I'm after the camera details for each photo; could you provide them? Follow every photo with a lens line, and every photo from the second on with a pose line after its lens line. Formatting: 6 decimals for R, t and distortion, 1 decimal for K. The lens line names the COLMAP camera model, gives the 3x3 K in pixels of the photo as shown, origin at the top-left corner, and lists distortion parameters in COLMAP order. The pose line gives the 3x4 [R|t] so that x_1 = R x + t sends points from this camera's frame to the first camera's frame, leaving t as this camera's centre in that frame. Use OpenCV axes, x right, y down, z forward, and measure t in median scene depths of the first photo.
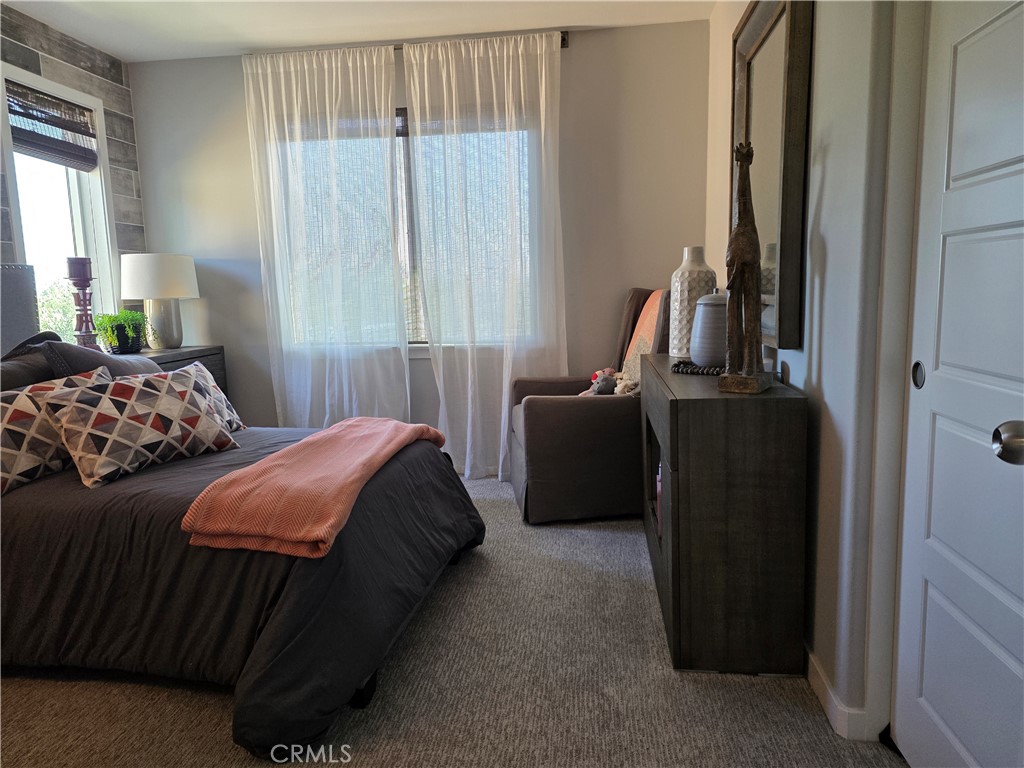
lens RADIAL K [[694.6, 0, 510.2], [0, 694.6, 377.9], [0, 0, 1]] dist [0.086542, -0.069853]
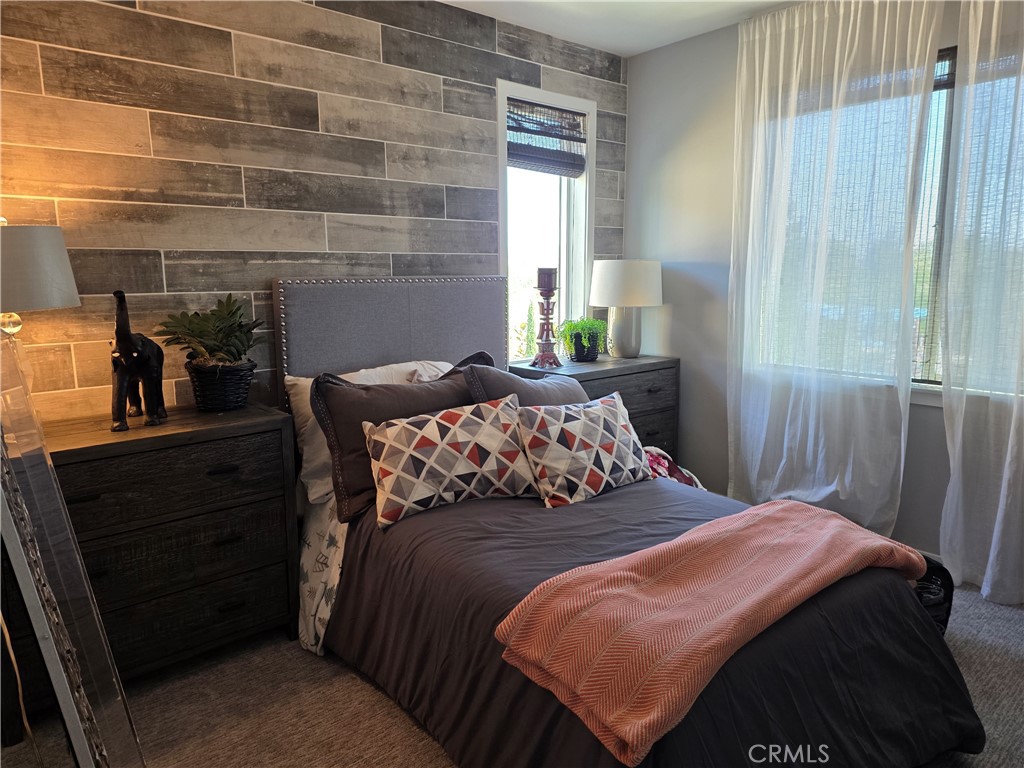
lens RADIAL K [[694.6, 0, 510.2], [0, 694.6, 377.9], [0, 0, 1]] dist [0.086542, -0.069853]
pose [[0.749843, 0.119663, -0.650705, 0.017432], [-0.098208, 0.992744, 0.069393, -0.067362], [0.654287, 0.011871, 0.756153, 0.191245]]
